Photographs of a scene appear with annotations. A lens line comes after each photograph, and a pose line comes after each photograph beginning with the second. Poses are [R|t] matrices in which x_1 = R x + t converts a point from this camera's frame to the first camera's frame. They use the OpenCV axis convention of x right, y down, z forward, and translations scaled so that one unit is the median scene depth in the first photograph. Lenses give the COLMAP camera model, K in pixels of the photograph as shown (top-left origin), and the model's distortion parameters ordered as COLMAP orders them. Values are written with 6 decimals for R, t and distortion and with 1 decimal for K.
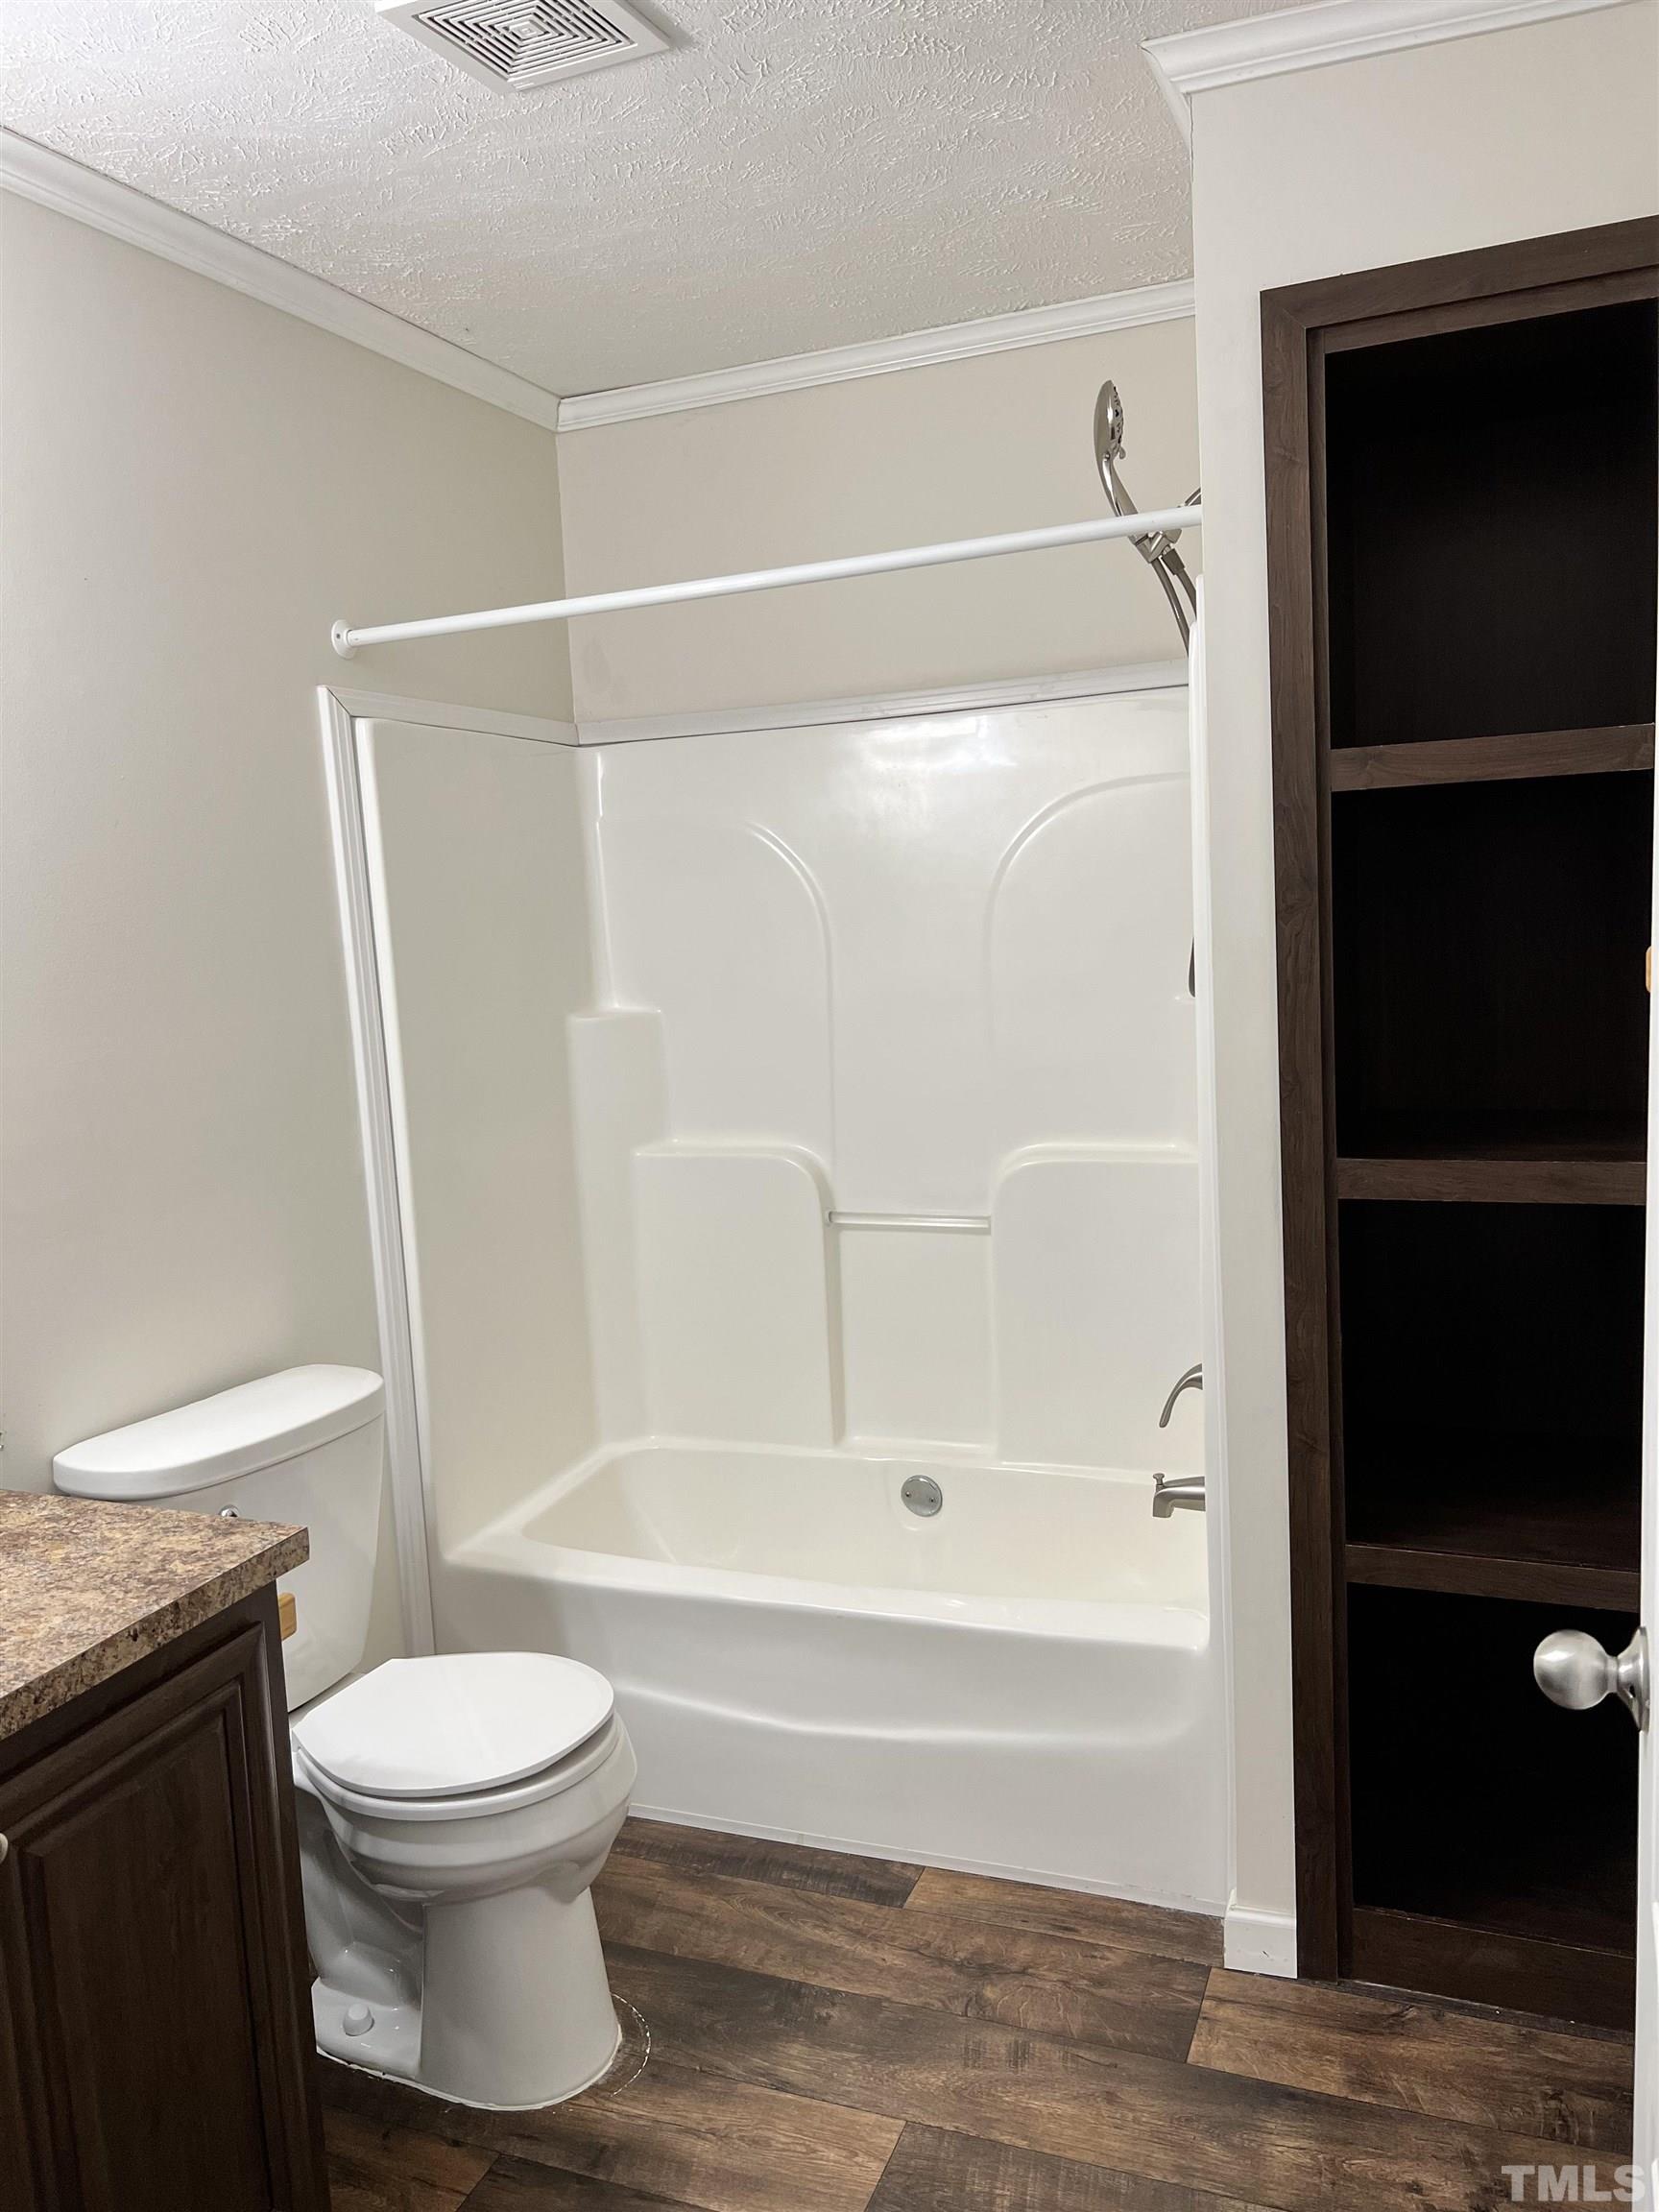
lens RADIAL K [[1677.2, 0, 832.7], [0, 1677.2, 1087.8], [0, 0, 1]] dist [0.049240, -0.065109]
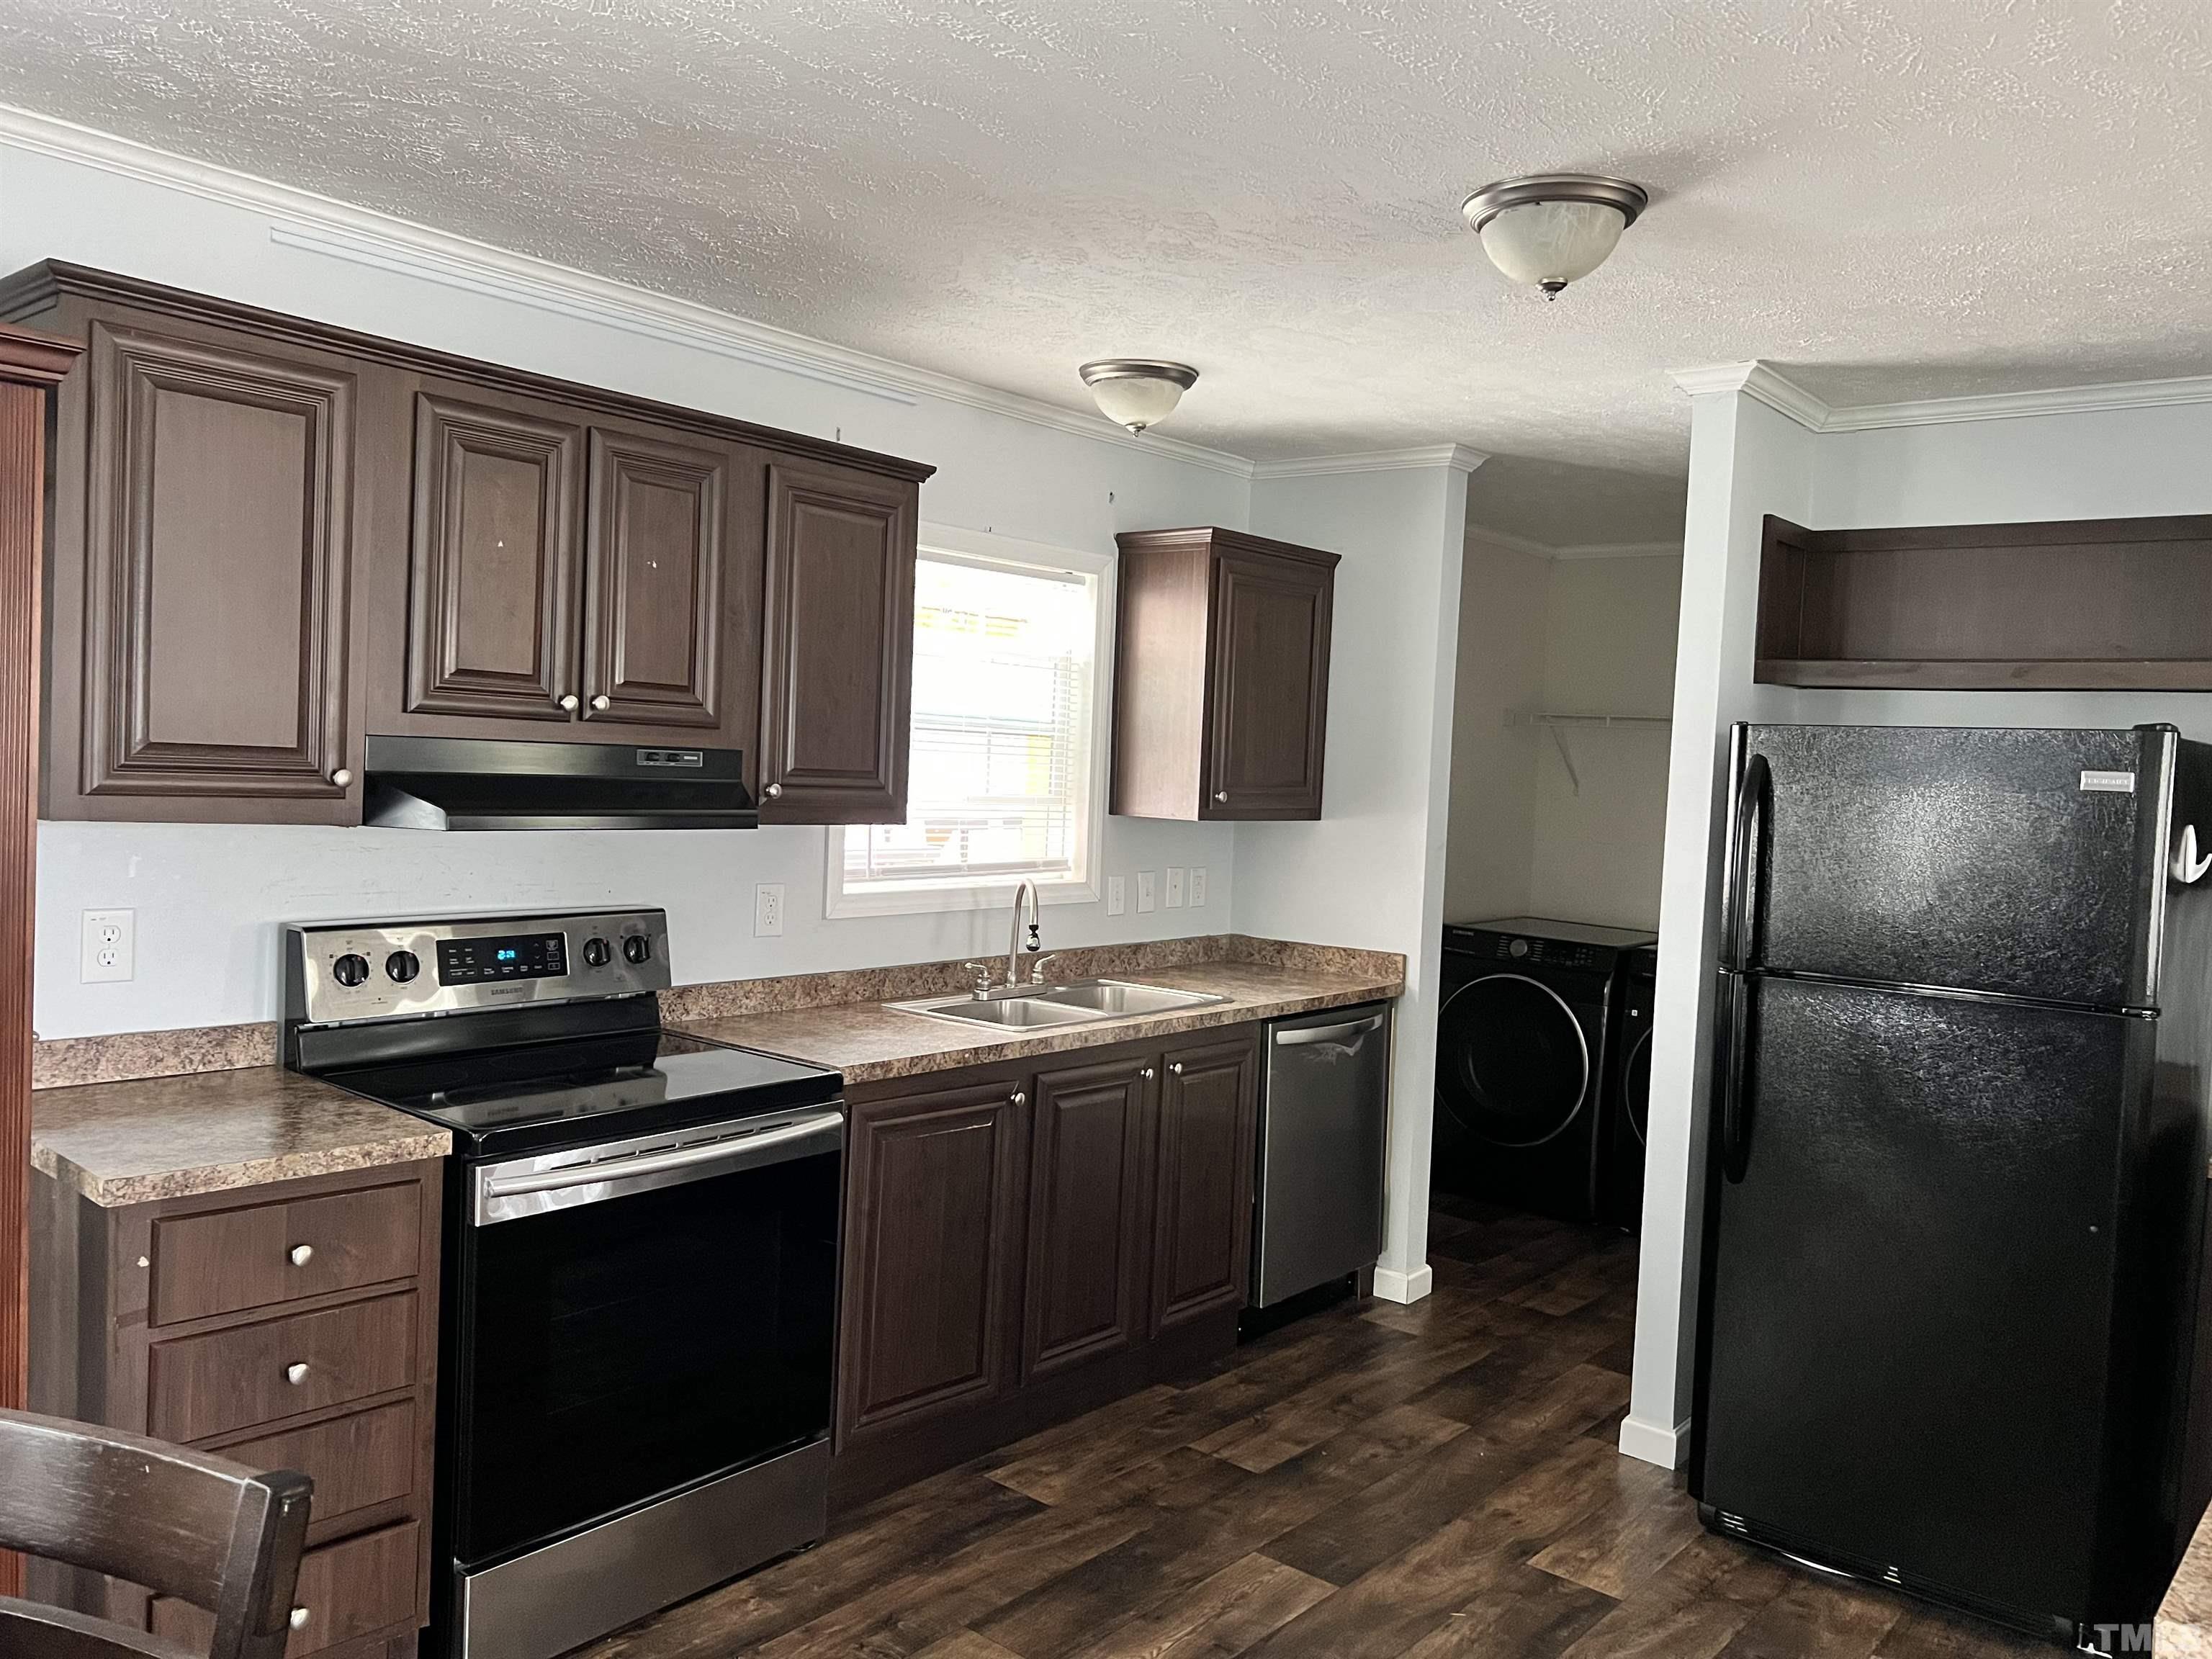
lens RADIAL K [[1677.2, 0, 1101.4], [0, 1677.2, 835.8], [0, 0, 1]] dist [0.049240, -0.065109]
pose [[0.324496, 0.022736, 0.945614, -1.398192], [0.060138, 0.997193, -0.044612, 0.003868], [-0.943973, 0.071344, 0.322218, 0.534396]]
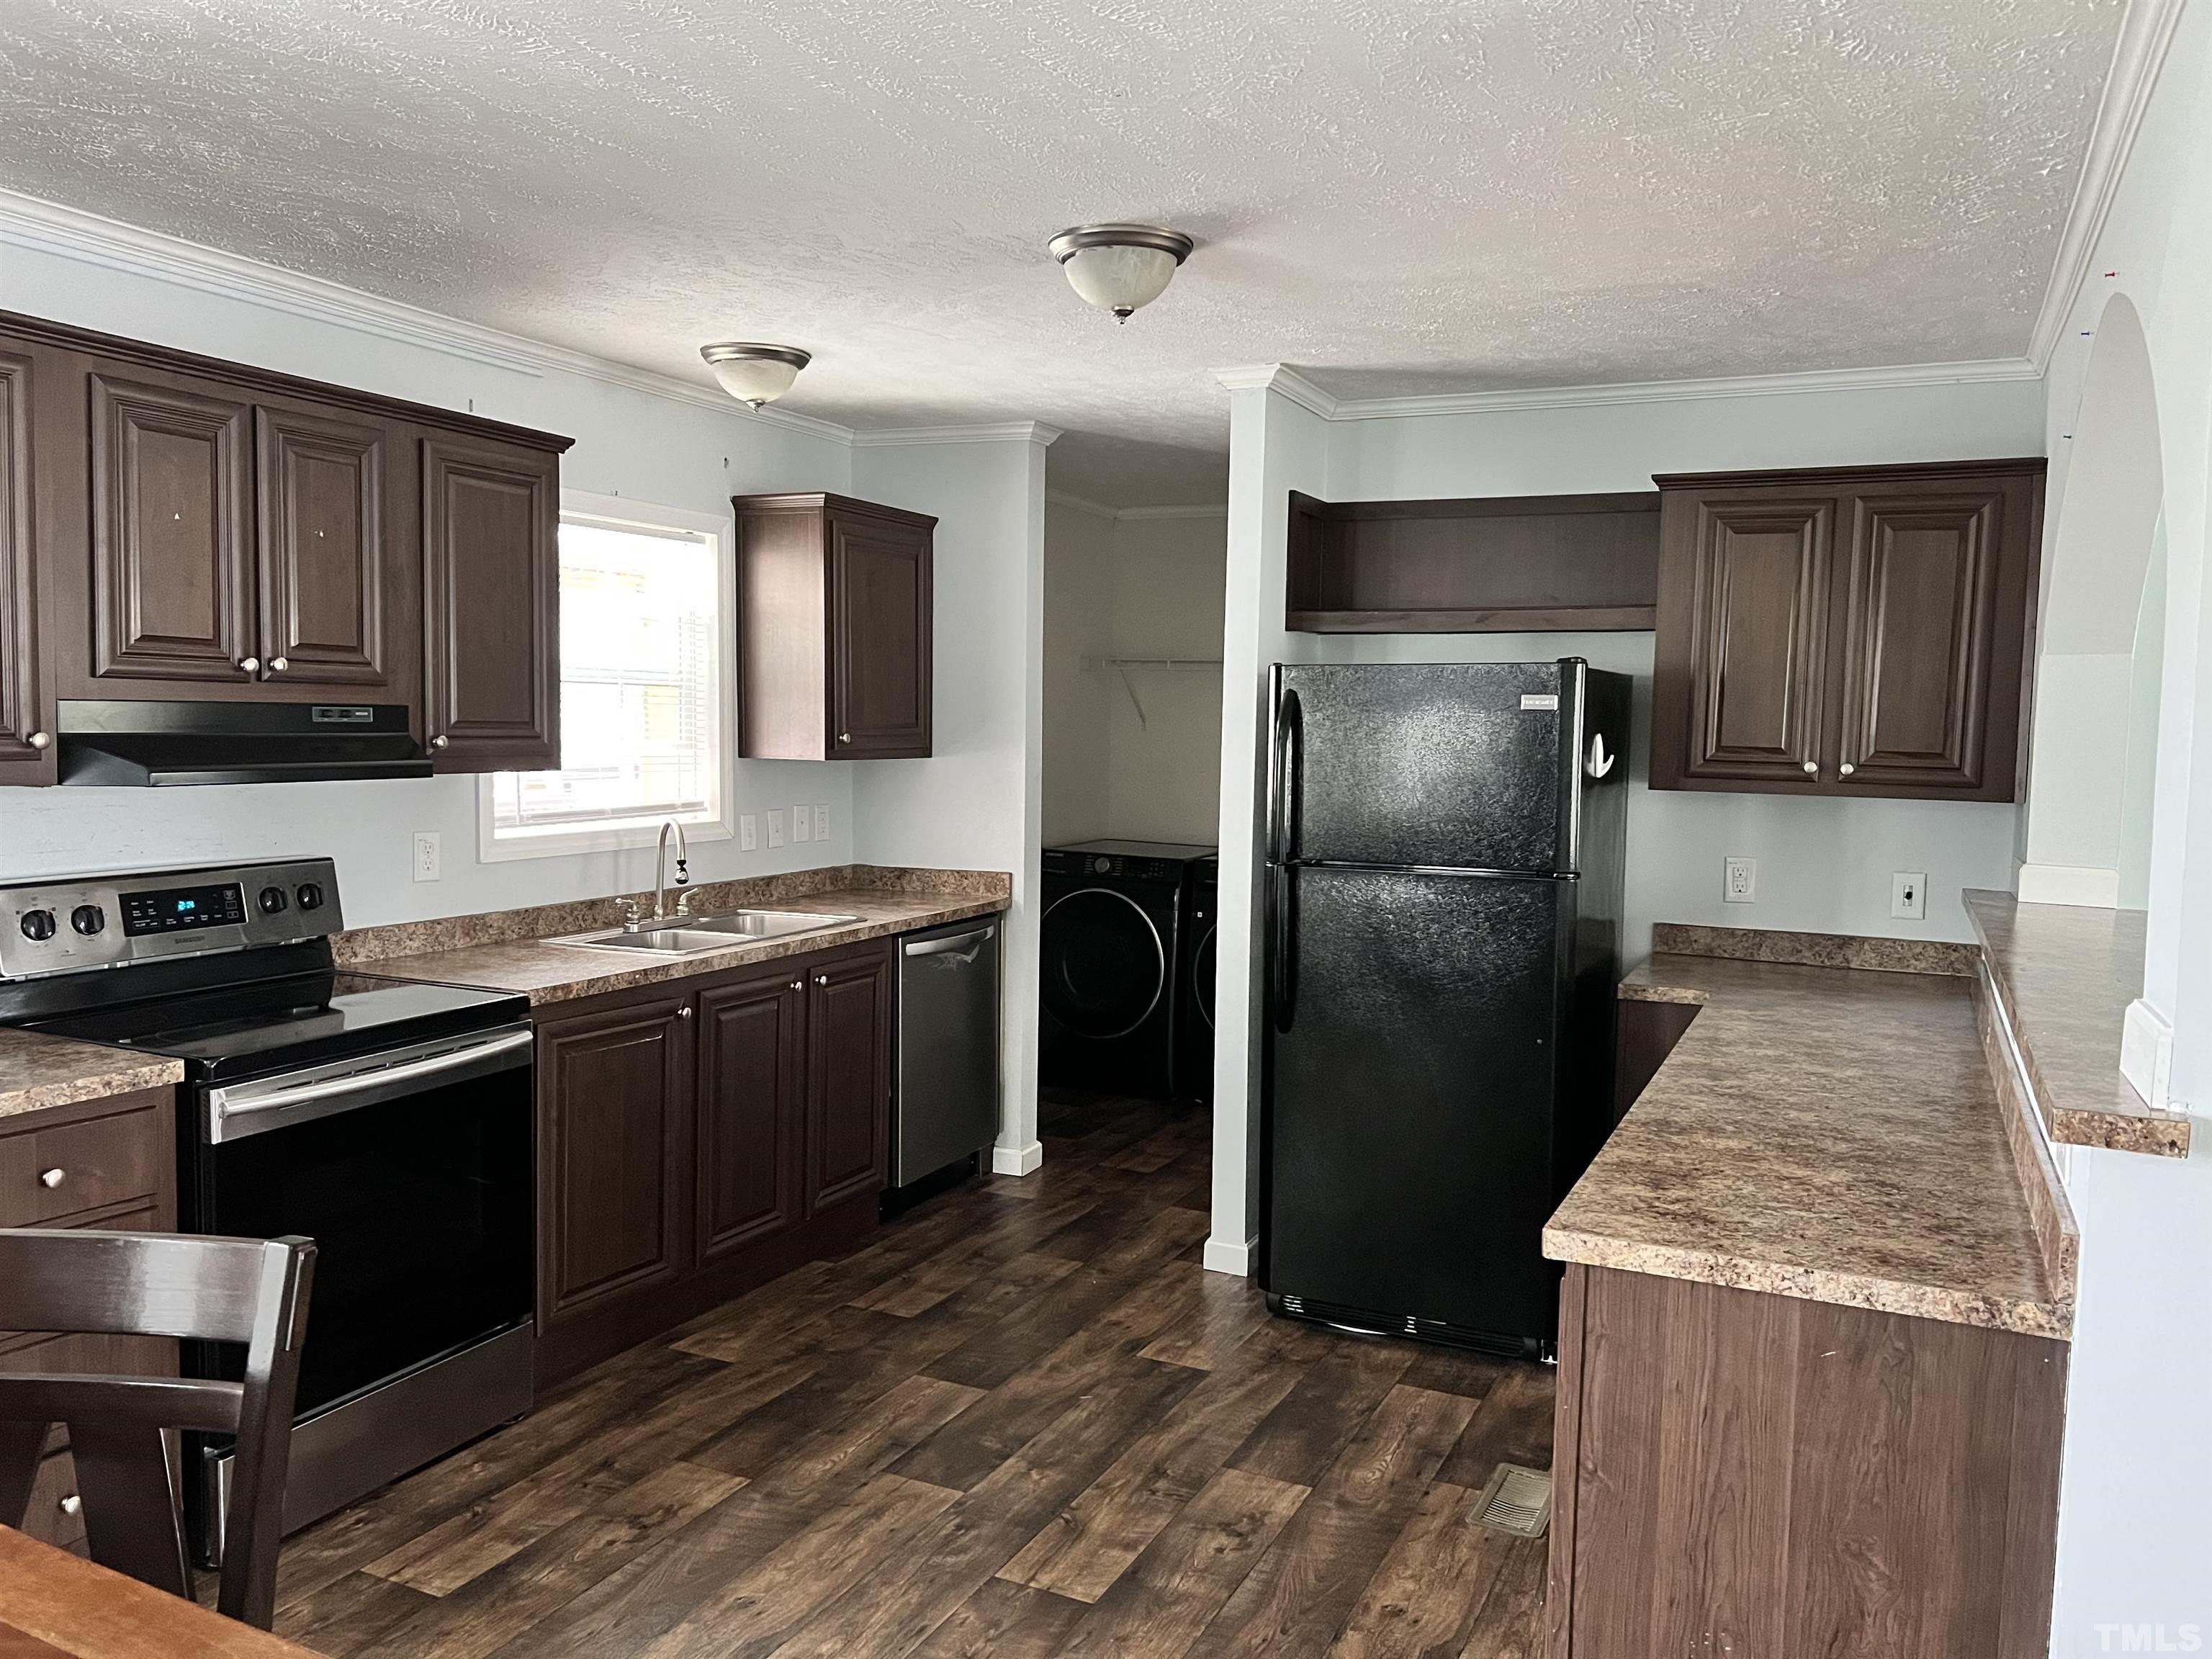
lens RADIAL K [[1677.2, 0, 1126.4], [0, 1677.2, 847.6], [0, 0, 1]] dist [0.049240, -0.065109]
pose [[0.062420, -0.023592, 0.997771, -1.655496], [0.107836, 0.994027, 0.016758, 0.023628], [-0.992207, 0.106549, 0.064591, 0.541351]]
